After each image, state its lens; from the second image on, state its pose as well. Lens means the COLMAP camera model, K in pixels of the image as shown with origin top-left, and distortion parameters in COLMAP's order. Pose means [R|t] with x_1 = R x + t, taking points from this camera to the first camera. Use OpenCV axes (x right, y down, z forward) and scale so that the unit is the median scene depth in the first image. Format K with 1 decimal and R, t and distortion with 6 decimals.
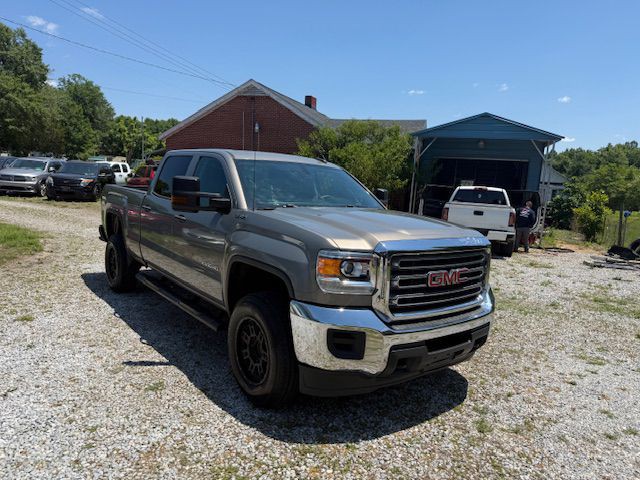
lens RADIAL K [[449.0, 0, 323.7], [0, 449.0, 241.3], [0, 0, 1]] dist [0.036004, -0.044108]
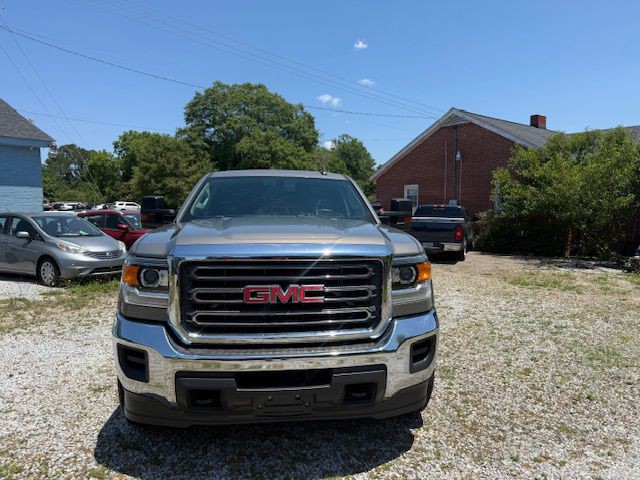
lens RADIAL K [[449.0, 0, 322.5], [0, 449.0, 245.7], [0, 0, 1]] dist [0.036004, -0.044108]
pose [[0.845201, -0.019861, -0.534079, 0.583128], [-0.021167, 0.997281, -0.070584, 0.039732], [0.534028, 0.070963, 0.842483, 0.304463]]
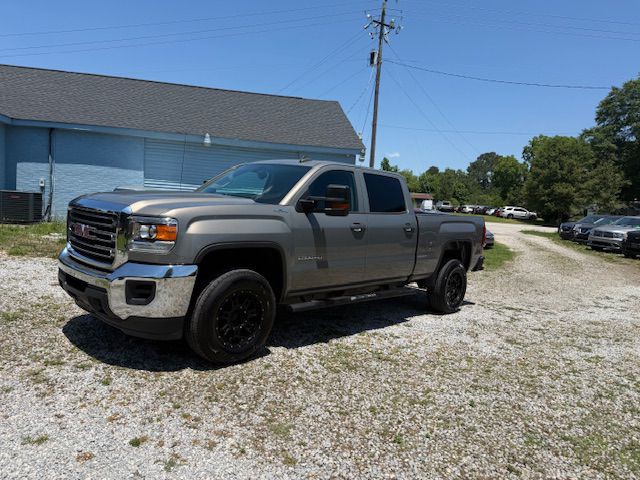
lens RADIAL K [[449.0, 0, 322.9], [0, 449.0, 241.7], [0, 0, 1]] dist [0.036004, -0.044108]
pose [[0.146289, 0.033496, -0.988675, 1.241707], [-0.193368, 0.981115, 0.004628, -0.017224], [0.970159, 0.190501, 0.150003, 1.135945]]
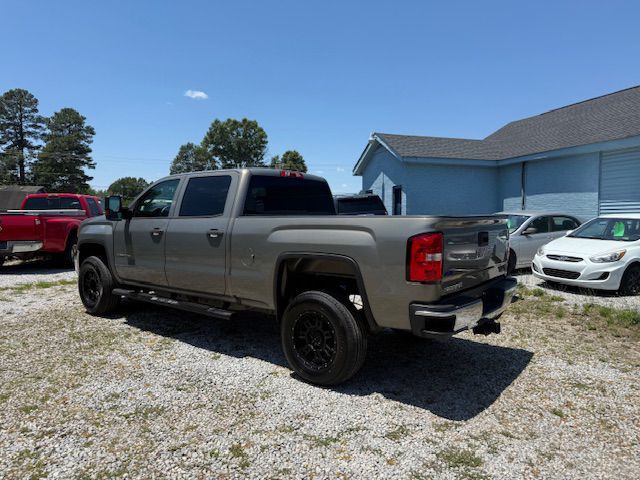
lens RADIAL K [[449.0, 0, 319.7], [0, 449.0, 238.8], [0, 0, 1]] dist [0.036004, -0.044108]
pose [[-0.971209, -0.050558, -0.232804, -0.124547], [-0.090775, 0.982036, 0.165426, -0.311685], [0.220258, 0.181796, -0.958351, 2.788255]]
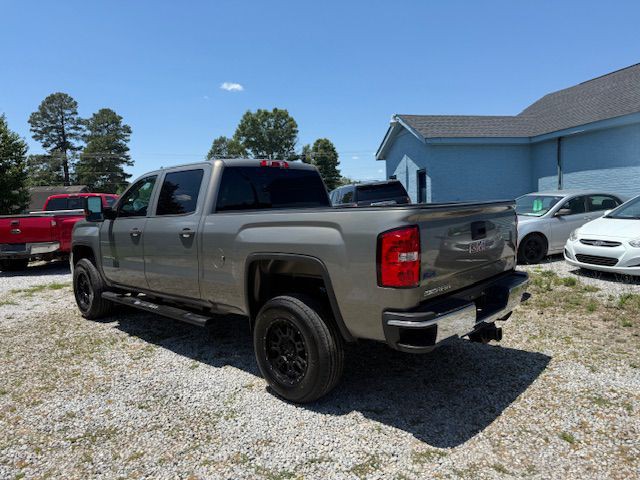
lens RADIAL K [[449.0, 0, 317.3], [0, 449.0, 241.5], [0, 0, 1]] dist [0.036004, -0.044108]
pose [[-0.988932, -0.009819, -0.148041, -0.278961], [-0.040123, 0.978328, 0.203137, -0.318653], [0.142838, 0.206829, -0.967894, 2.695872]]
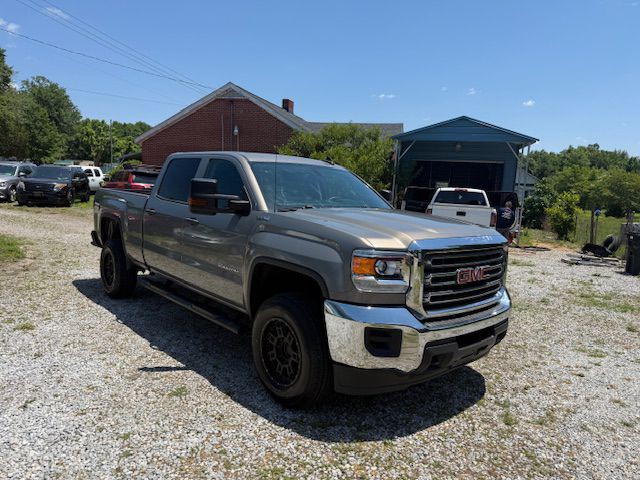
lens RADIAL K [[449.0, 0, 323.4], [0, 449.0, 238.1], [0, 0, 1]] dist [0.036004, -0.044108]
pose [[0.998119, -0.014721, 0.059505, -0.098181], [0.015523, 0.999795, -0.013025, 0.004110], [-0.059301, 0.013924, 0.998143, -0.005209]]
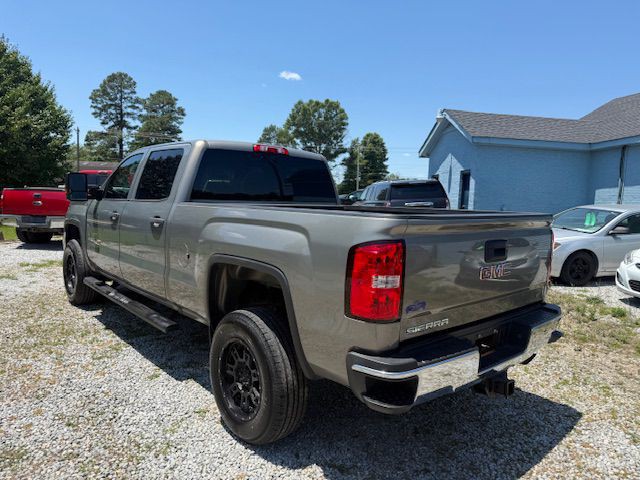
lens RADIAL K [[449.0, 0, 322.2], [0, 449.0, 244.3], [0, 0, 1]] dist [0.036004, -0.044108]
pose [[-0.993658, -0.090855, -0.066246, -0.409920], [-0.103779, 0.967803, 0.229318, -0.311167], [0.043279, 0.234739, -0.971095, 2.533954]]
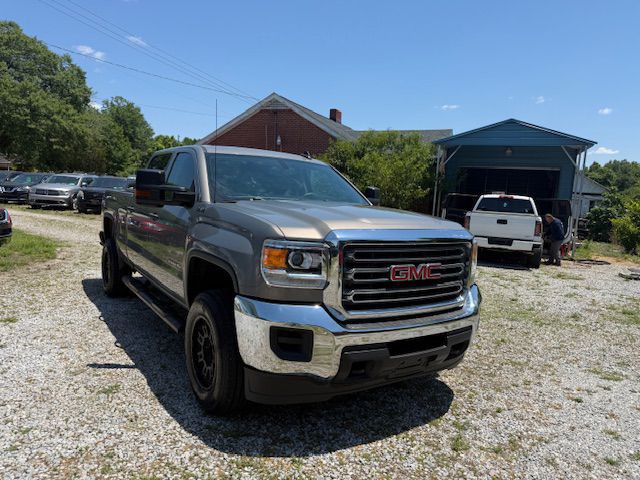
lens RADIAL K [[449.0, 0, 320.5], [0, 449.0, 242.3], [0, 0, 1]] dist [0.036004, -0.044108]
pose [[0.996792, -0.000086, -0.080033, 0.124646], [-0.002521, 0.999470, -0.032466, 0.039189], [0.079994, 0.032564, 0.996263, 0.075938]]
